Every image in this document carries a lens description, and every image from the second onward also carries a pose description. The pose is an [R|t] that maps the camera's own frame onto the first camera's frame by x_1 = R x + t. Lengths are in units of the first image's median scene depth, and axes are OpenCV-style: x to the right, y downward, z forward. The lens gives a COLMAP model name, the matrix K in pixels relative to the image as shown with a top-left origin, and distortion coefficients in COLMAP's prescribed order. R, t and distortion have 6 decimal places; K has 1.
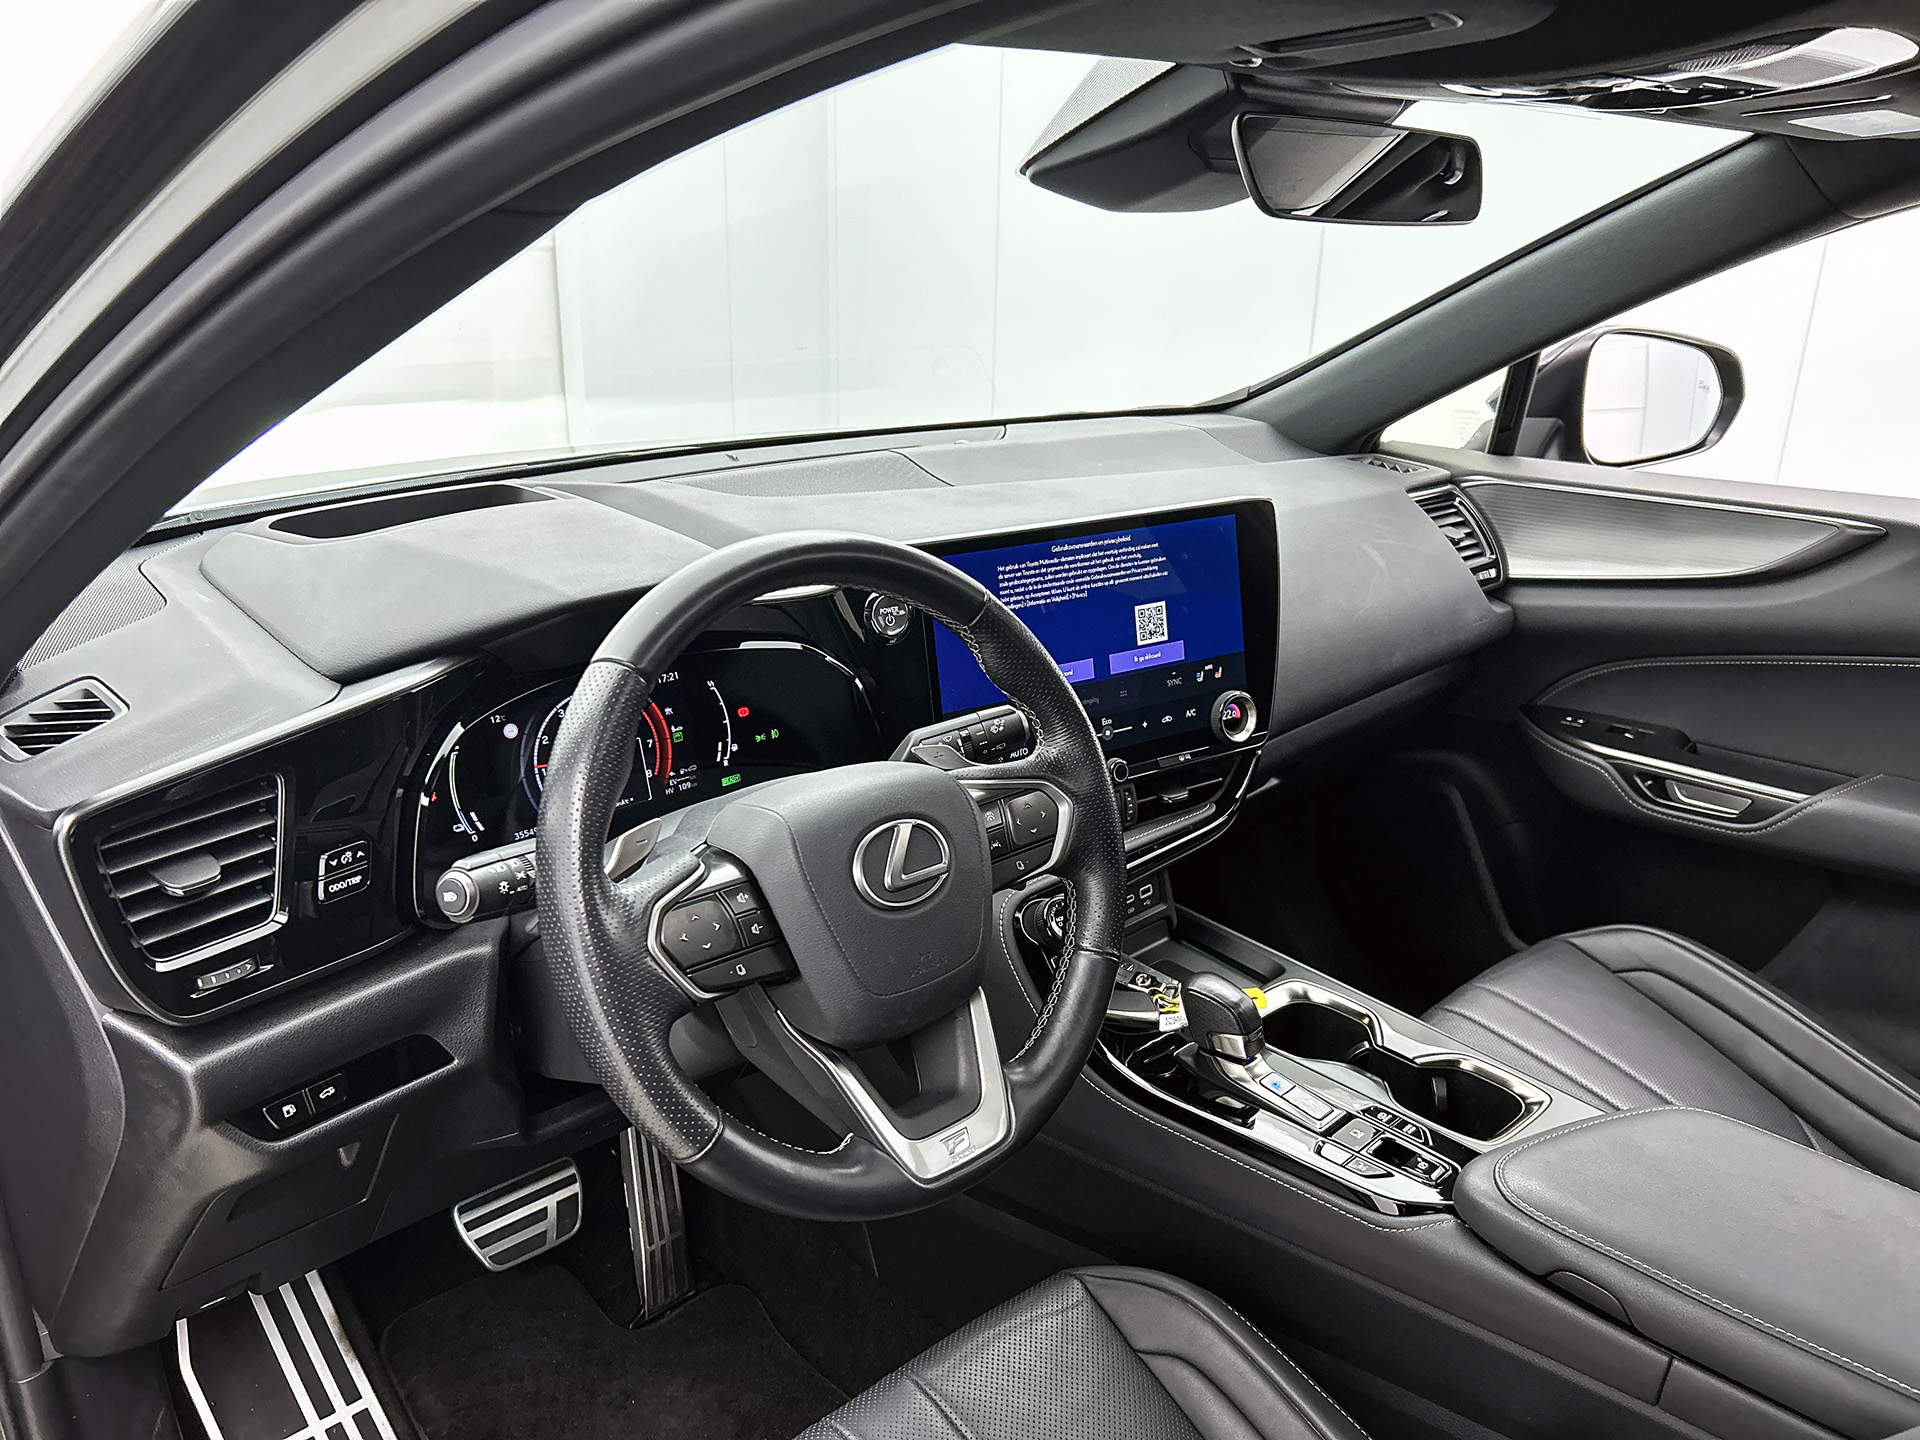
lens RADIAL K [[1457.7, 0, 977.4], [0, 1457.7, 721.3], [0, 0, 1]] dist [0.038197, -0.049927]
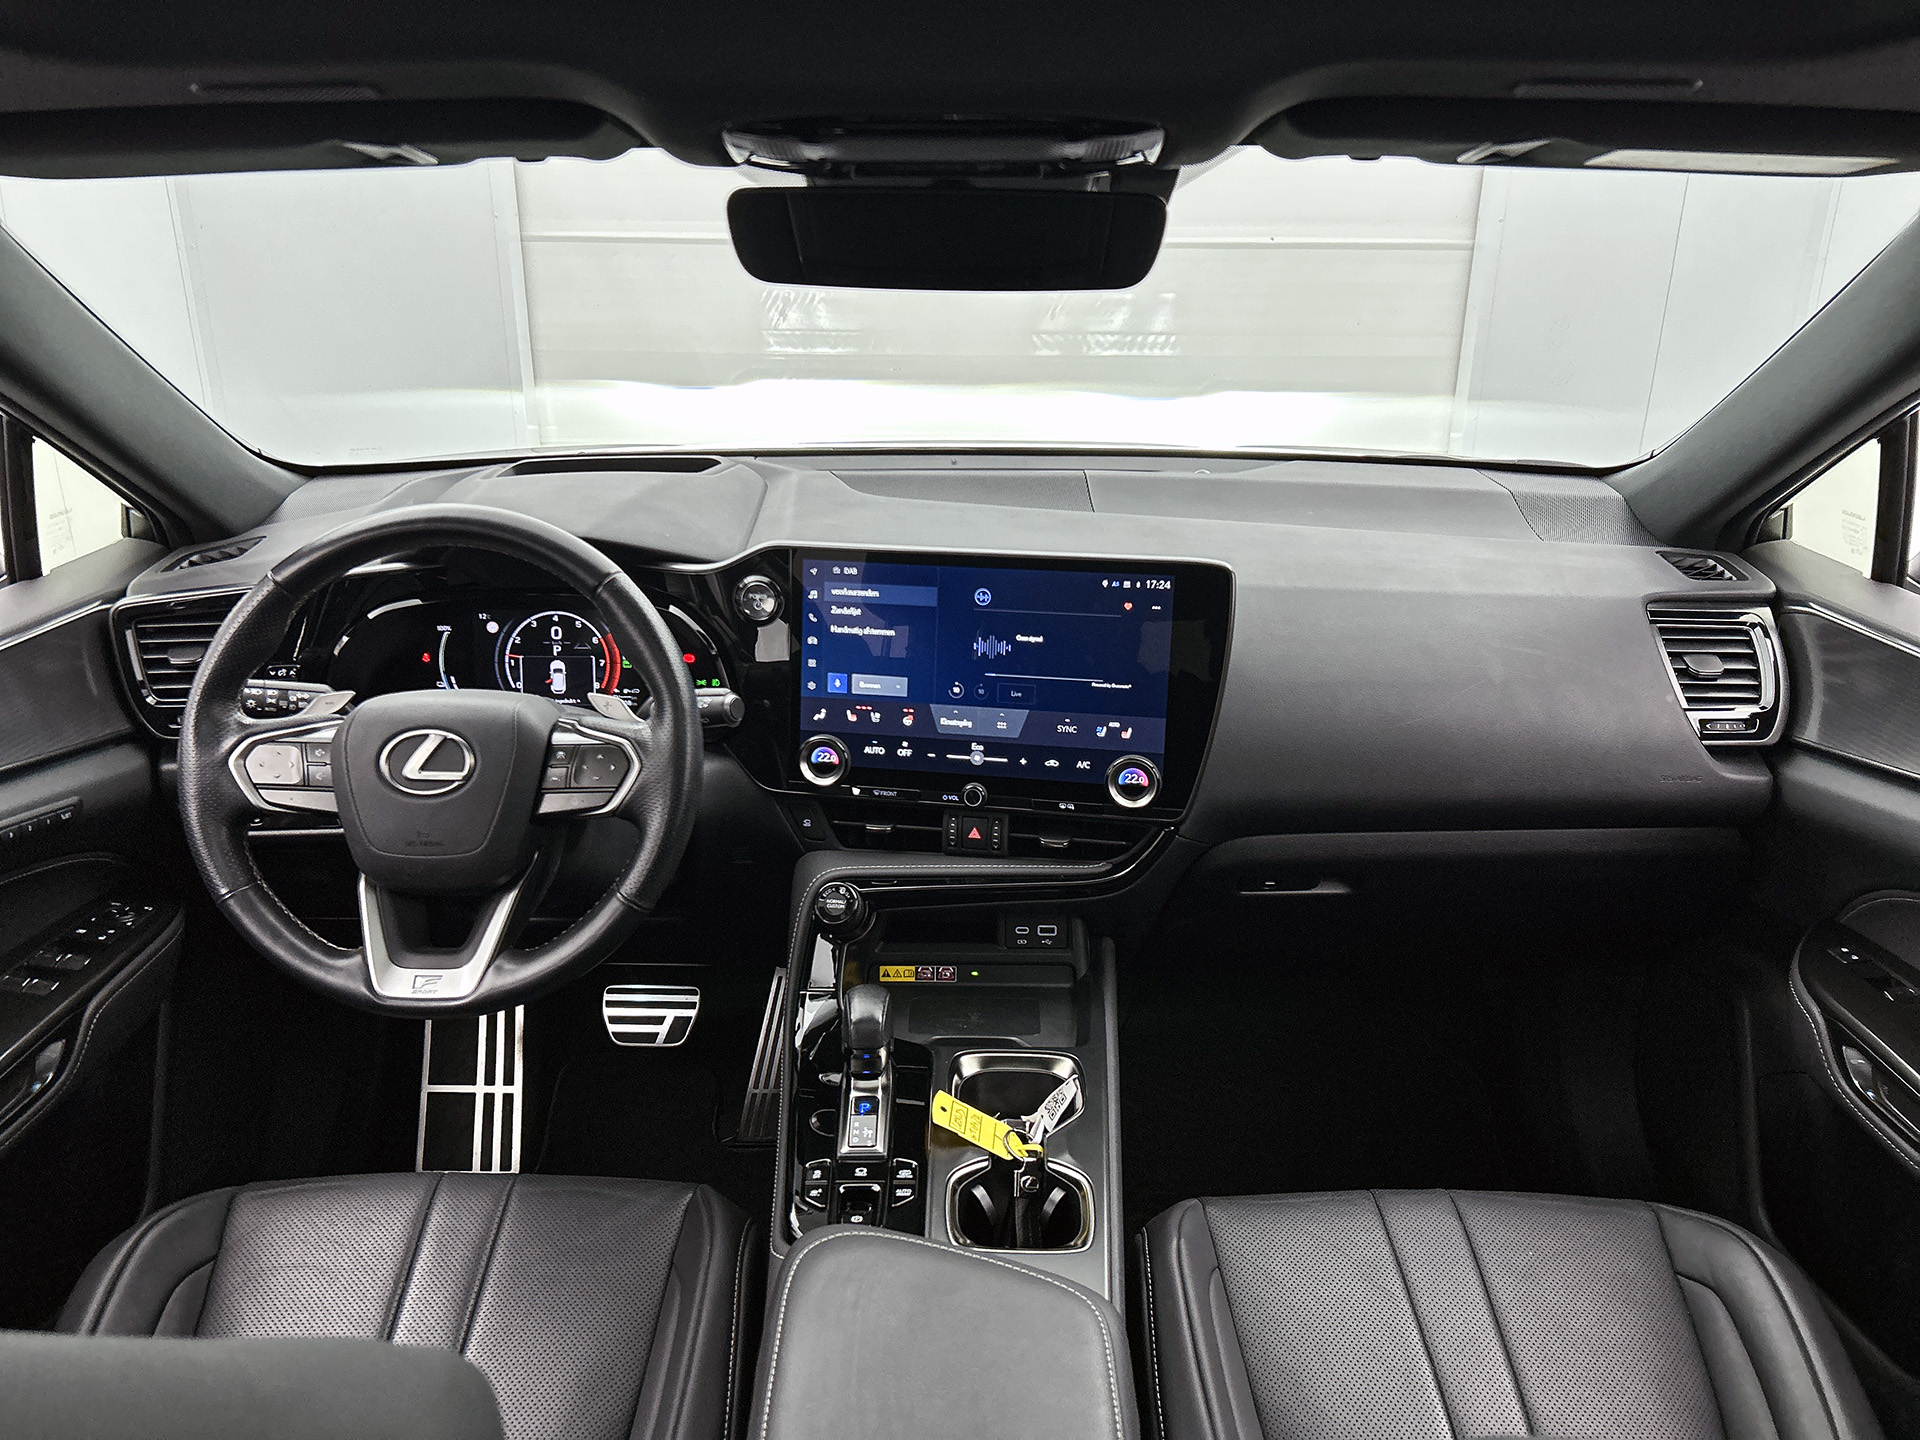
lens RADIAL K [[1457.7, 0, 968.8], [0, 1457.7, 722.9], [0, 0, 1]] dist [0.038197, -0.049927]
pose [[0.716944, 0.234058, -0.656664, 0.722170], [-0.227113, 0.968984, 0.097418, -0.110352], [0.659098, 0.079293, 0.747865, 0.206548]]
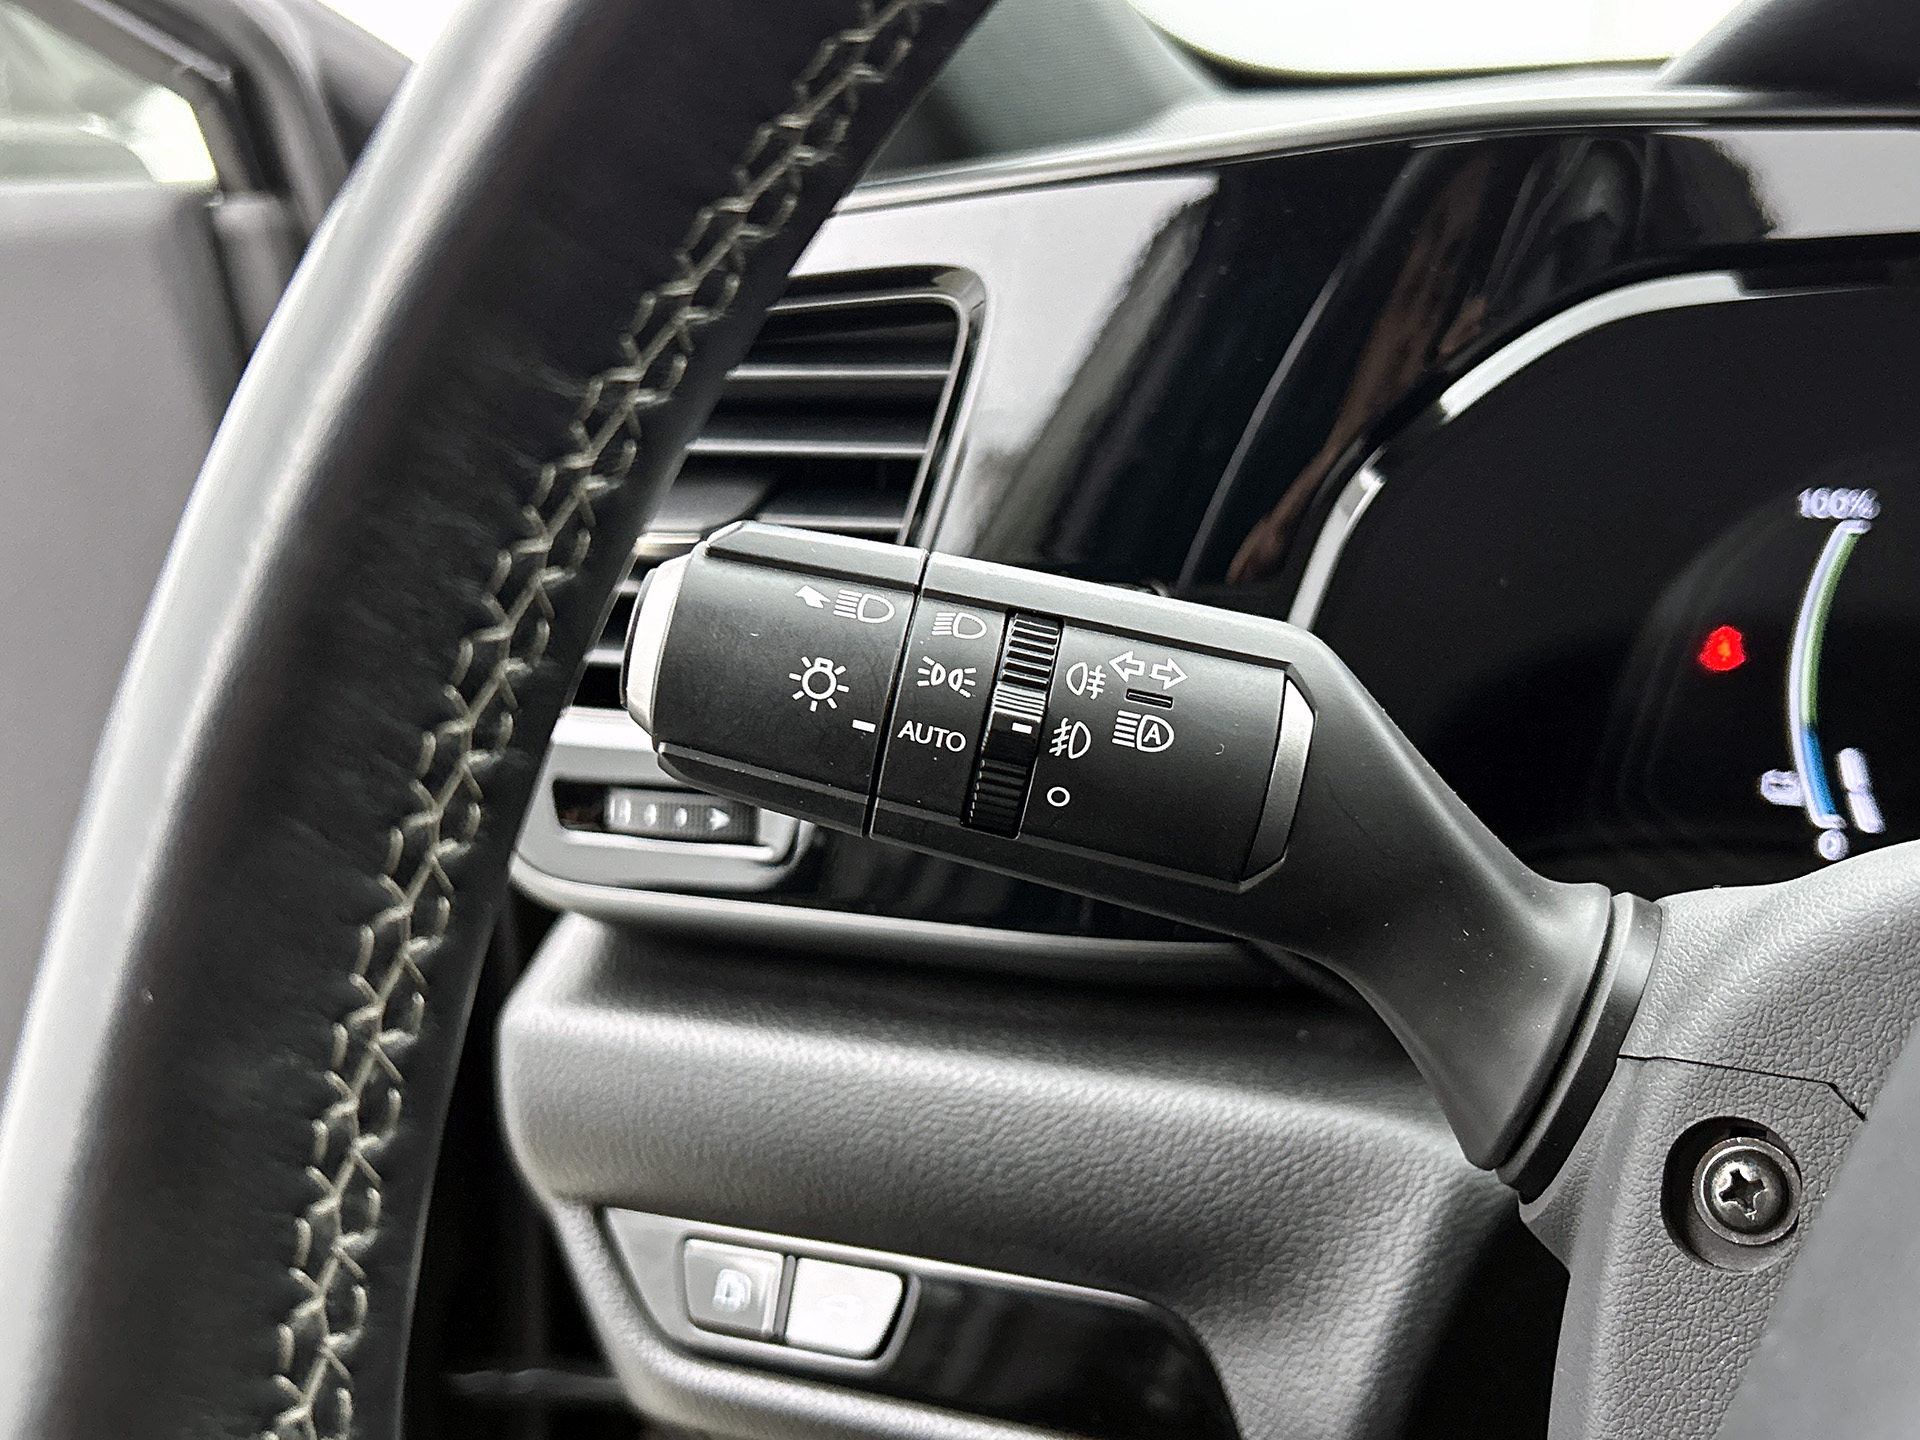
lens RADIAL K [[2108.5, 0, 959.1], [0, 2108.5, 731.1], [0, 0, 1]] dist [0.074352, 0.000000]
pose [[0.269193, 0.187544, -0.944649, -0.006437], [-0.280414, 0.953623, 0.109418, 0.046287], [0.921359, 0.235438, 0.309299, 0.543220]]
